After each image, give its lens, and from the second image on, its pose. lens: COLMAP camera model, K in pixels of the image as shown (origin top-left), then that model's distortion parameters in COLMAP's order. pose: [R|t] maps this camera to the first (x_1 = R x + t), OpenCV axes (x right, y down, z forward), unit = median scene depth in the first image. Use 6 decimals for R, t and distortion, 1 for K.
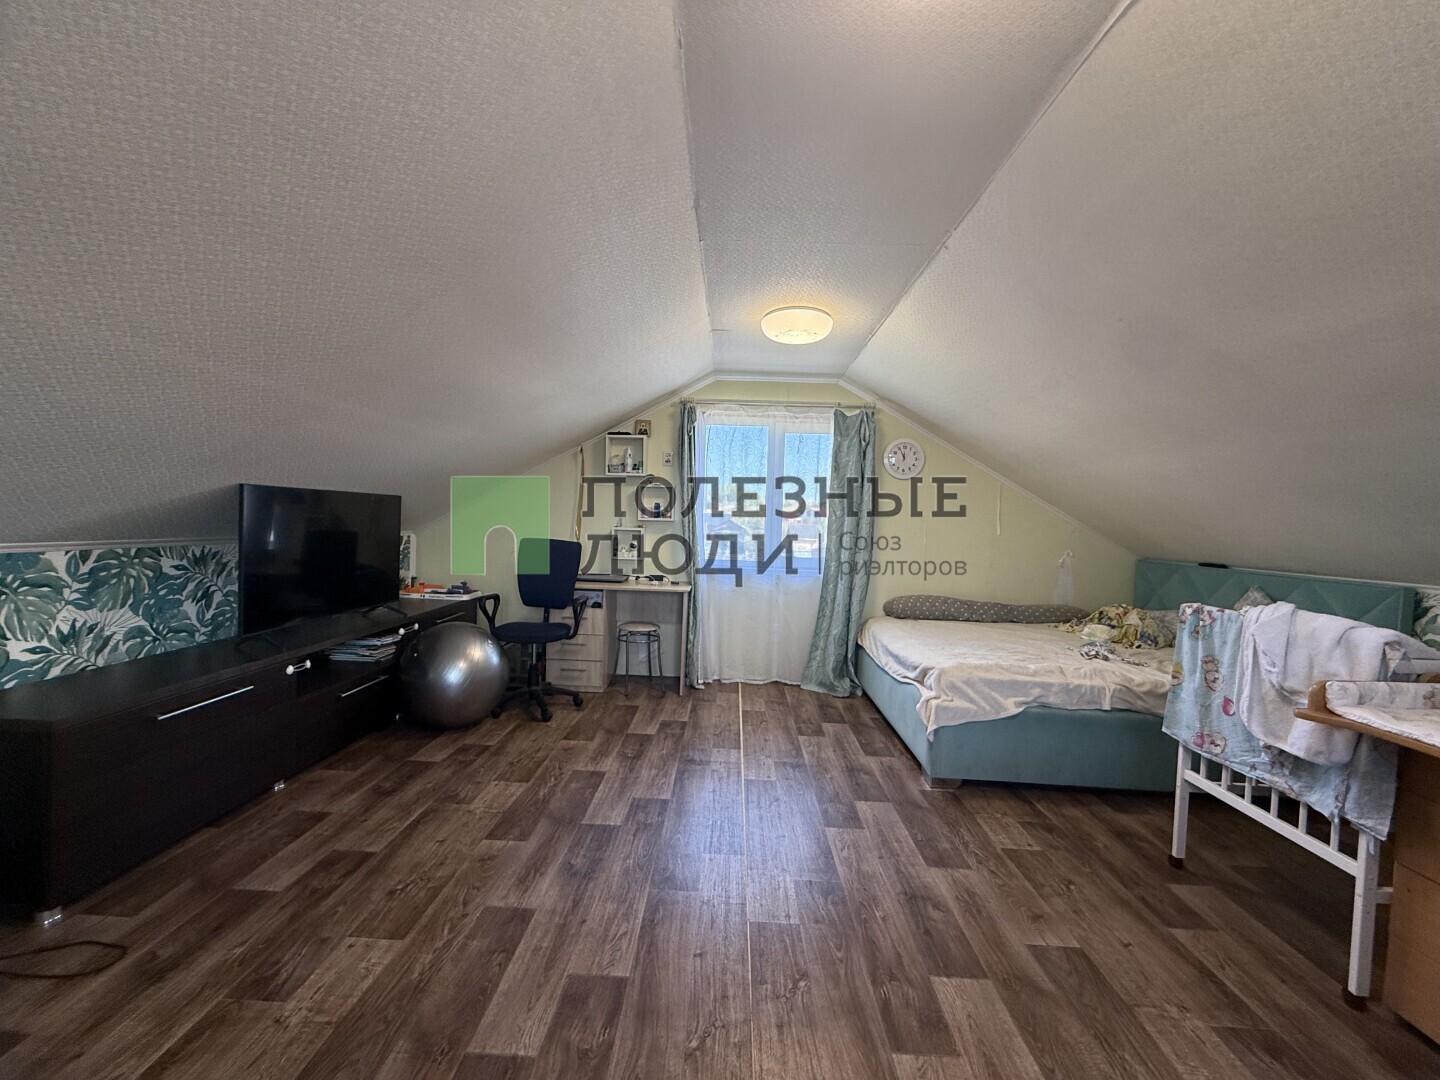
lens RADIAL K [[571.8, 0, 716.2], [0, 571.8, 539.4], [0, 0, 1]] dist [-0.002575, 0.000207]
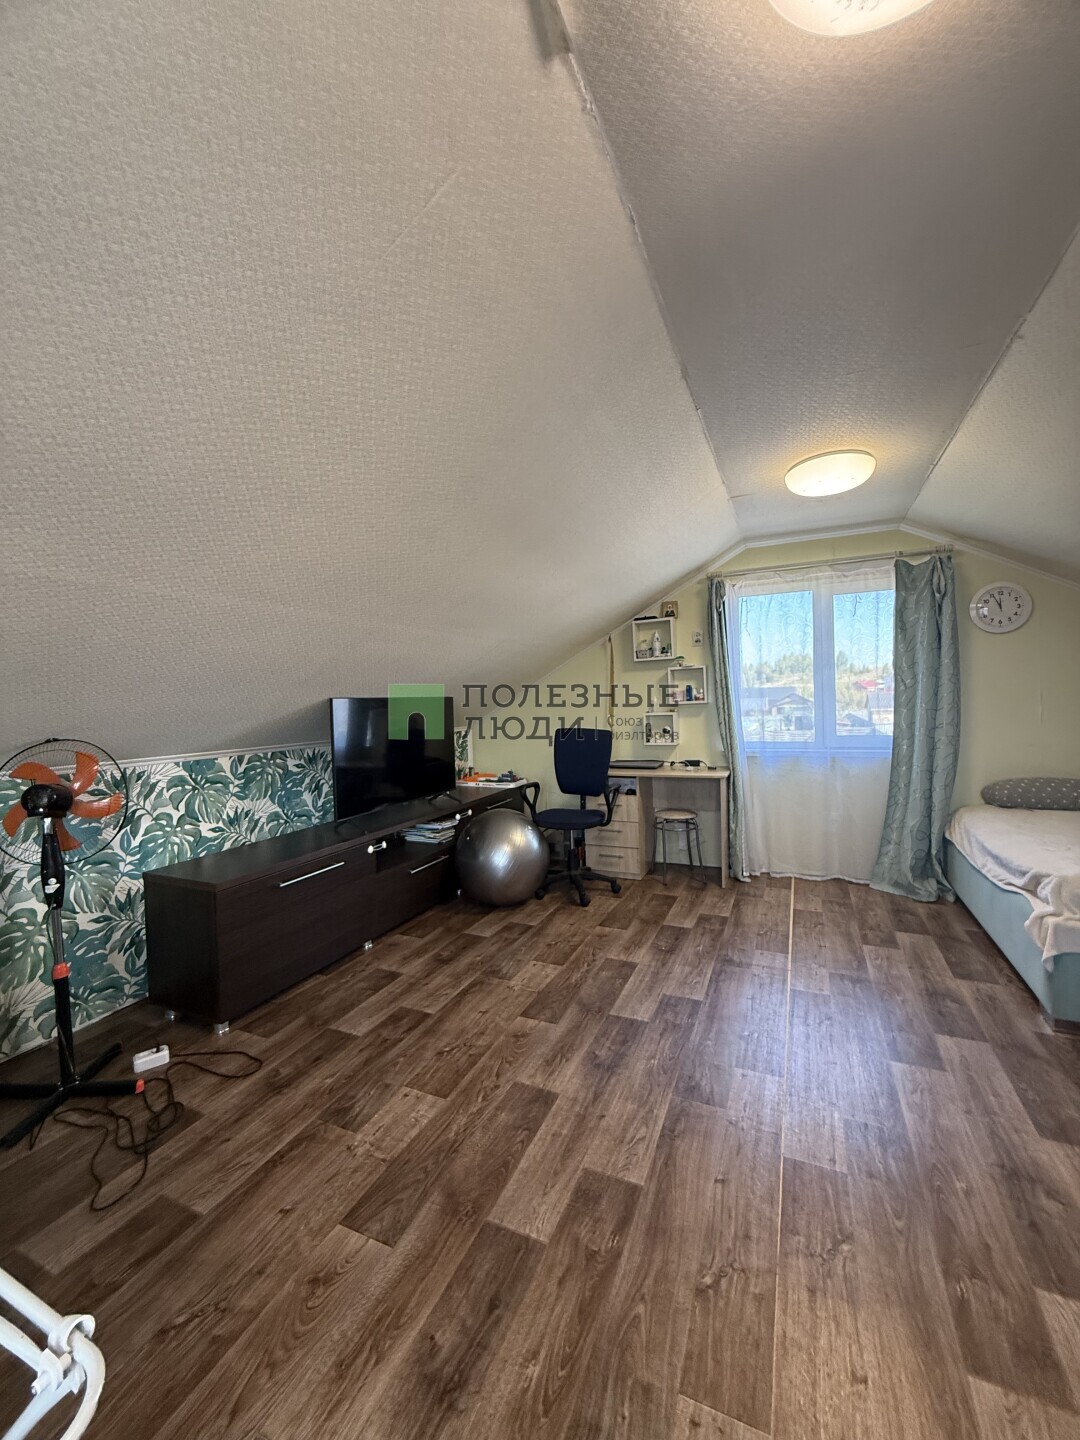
lens RADIAL K [[571.8, 0, 540.8], [0, 571.8, 715.7], [0, 0, 1]] dist [-0.002575, 0.000207]
pose [[0.921260, -0.053937, -0.385188, 0.068666], [0.050315, 0.998543, -0.019484, -0.012463], [0.385678, -0.001431, 0.922632, 0.028680]]
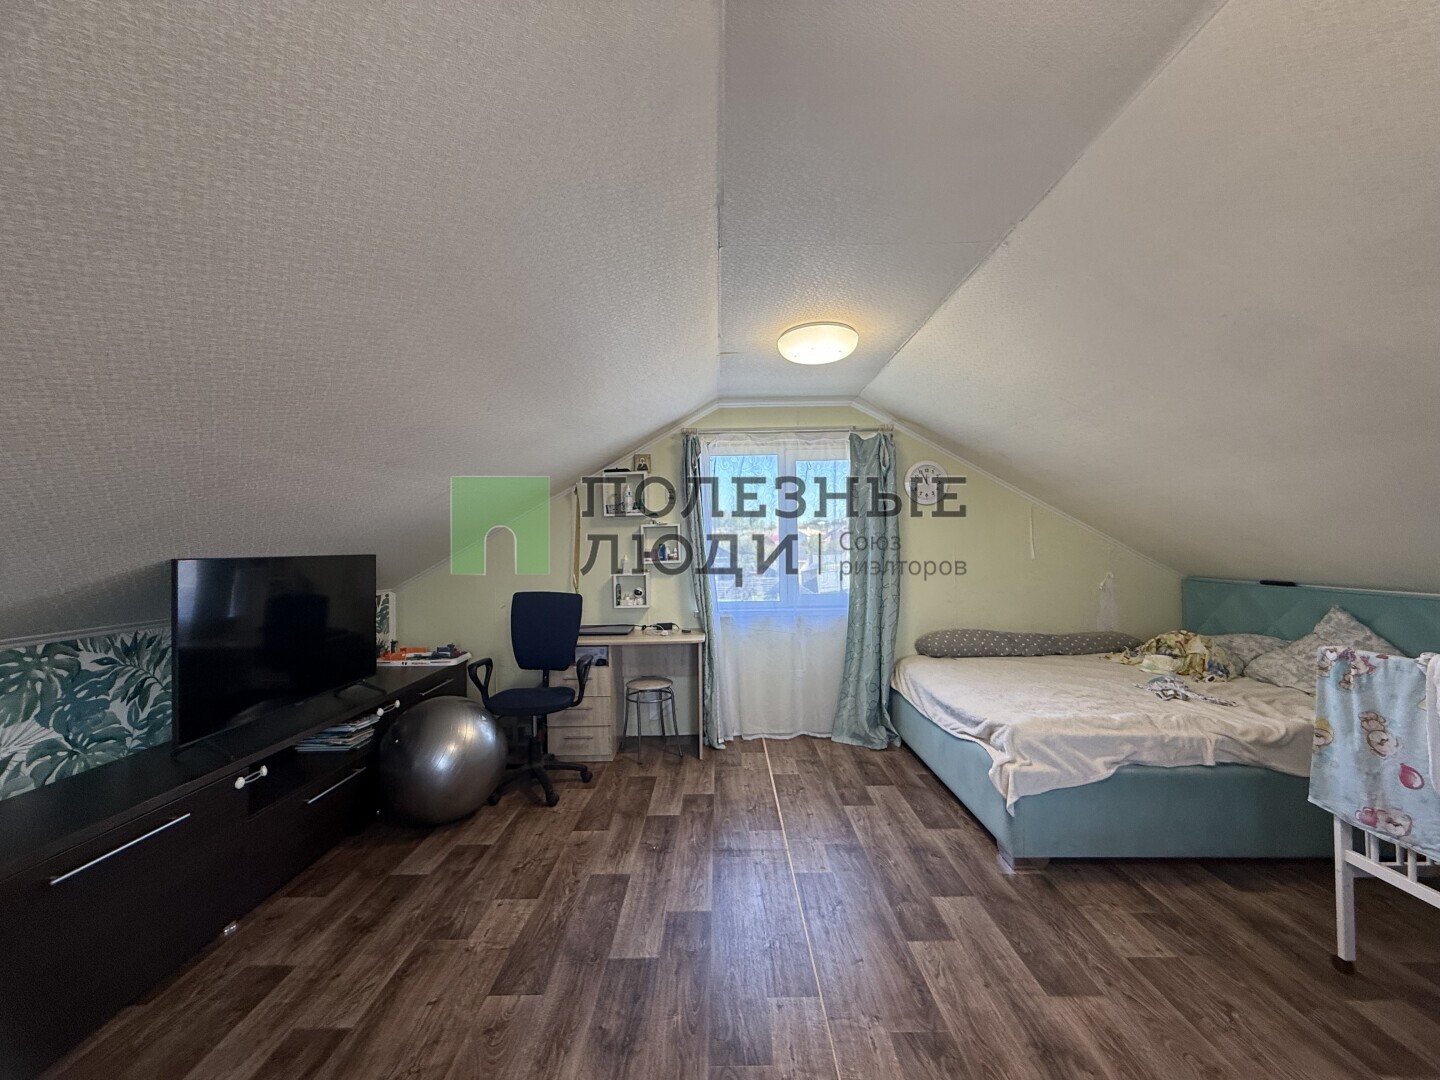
lens RADIAL K [[571.8, 0, 716.6], [0, 571.8, 540.0], [0, 0, 1]] dist [-0.002575, 0.000207]
pose [[0.998334, -0.051761, 0.025478, -0.074492], [0.052821, 0.997685, -0.042830, -0.050366], [-0.023202, 0.044104, 0.998757, 0.166057]]
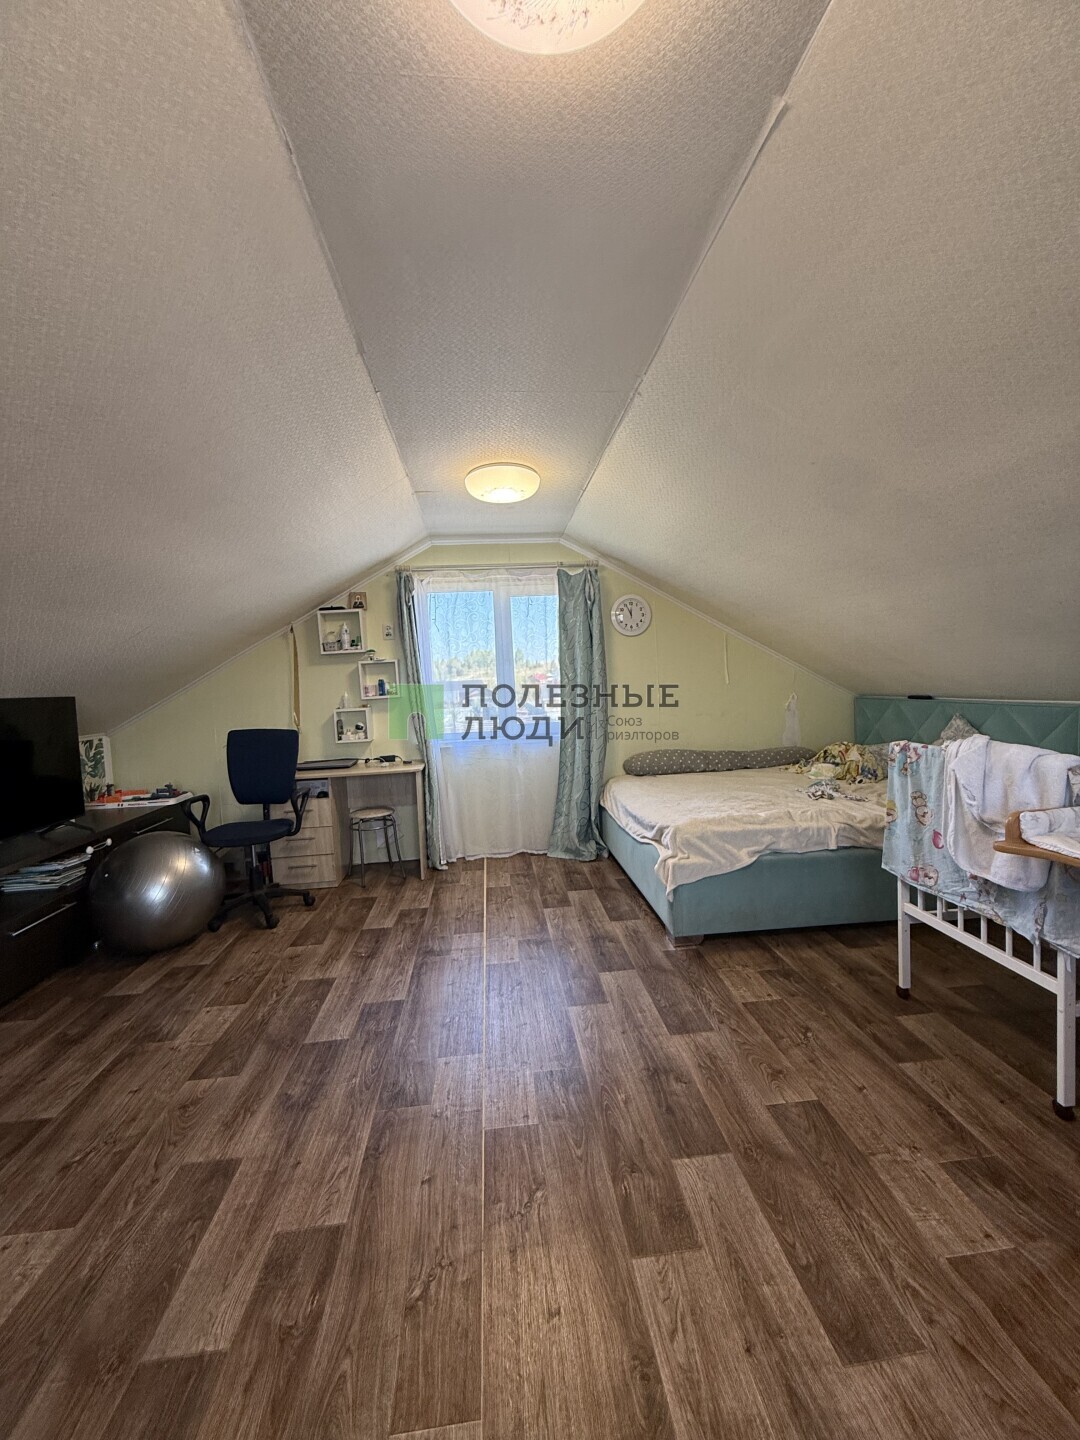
lens RADIAL K [[571.8, 0, 540.7], [0, 571.8, 715.5], [0, 0, 1]] dist [-0.002575, 0.000207]
pose [[0.988748, -0.088111, 0.120885, 0.073460], [0.085480, 0.995980, 0.026789, -0.014537], [-0.122759, -0.016154, 0.992305, 0.061009]]
